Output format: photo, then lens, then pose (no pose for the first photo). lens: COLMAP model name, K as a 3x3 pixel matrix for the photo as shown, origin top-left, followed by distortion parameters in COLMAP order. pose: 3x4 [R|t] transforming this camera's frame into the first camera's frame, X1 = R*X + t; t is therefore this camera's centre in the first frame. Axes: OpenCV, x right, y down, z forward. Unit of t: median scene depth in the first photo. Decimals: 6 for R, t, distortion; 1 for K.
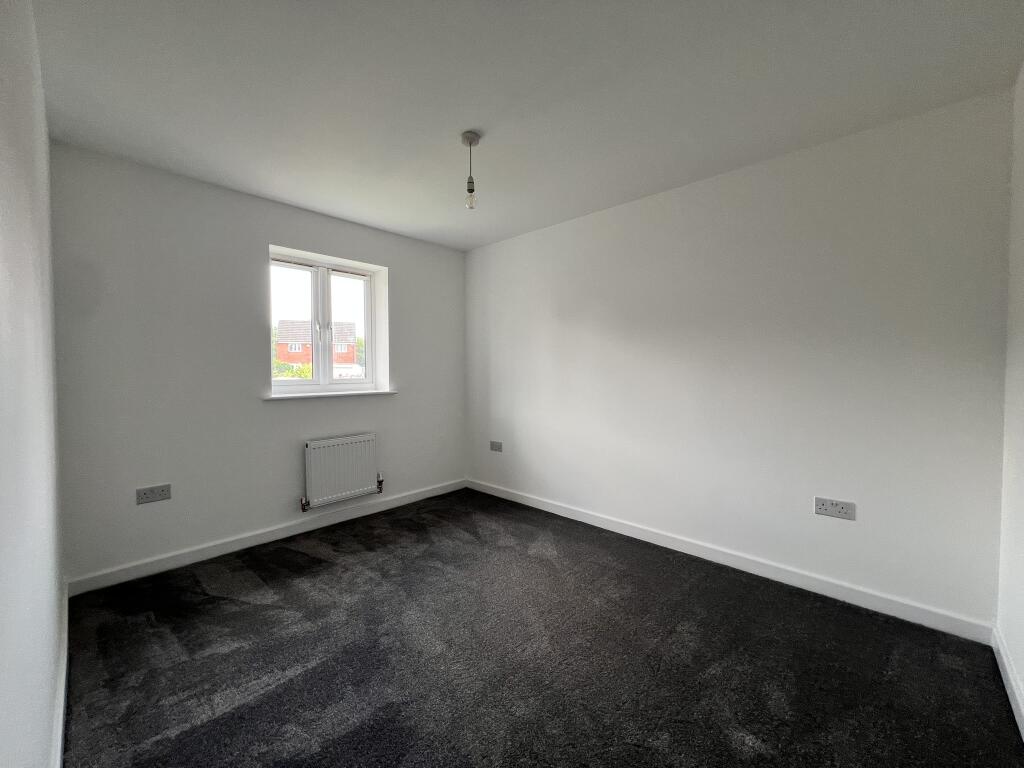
lens RADIAL K [[409.7, 0, 512.0], [0, 409.7, 384.0], [0, 0, 1]] dist [-0.000746, -0.000072]
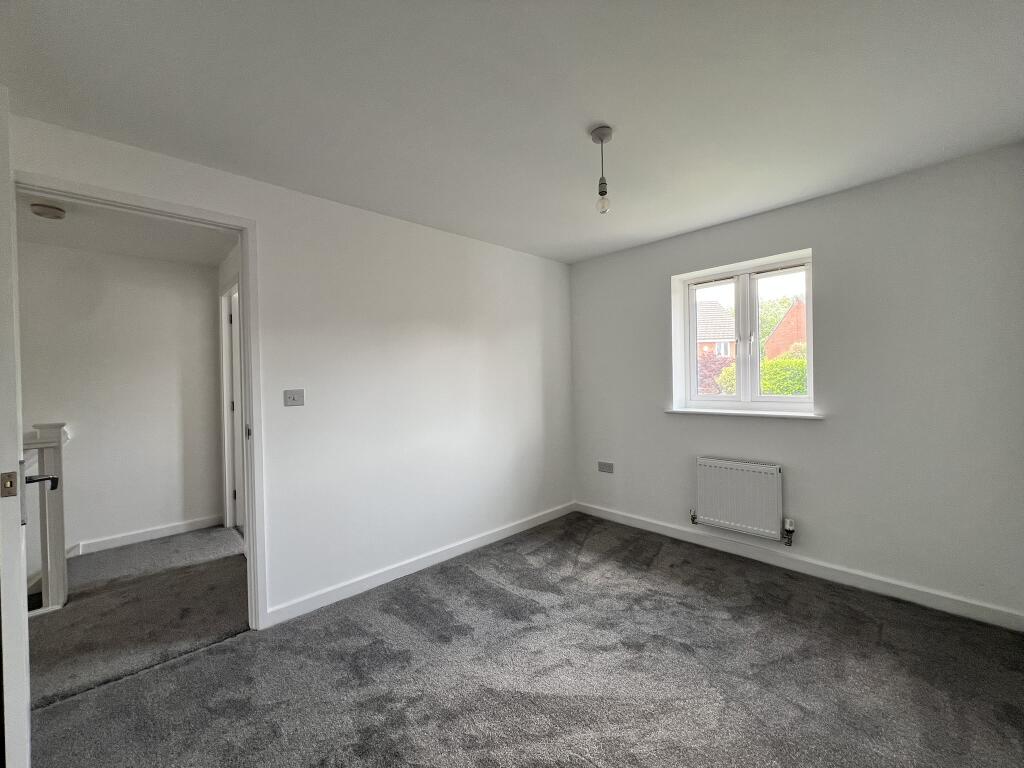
lens RADIAL K [[420.8, 0, 512.0], [0, 420.8, 384.0], [0, 0, 1]] dist [0.002424, 0.000149]
pose [[-0.060134, 0.013917, -0.998093, 0.546949], [-0.017546, 0.999734, 0.014997, -0.045961], [0.998036, 0.018414, -0.059874, 0.573012]]
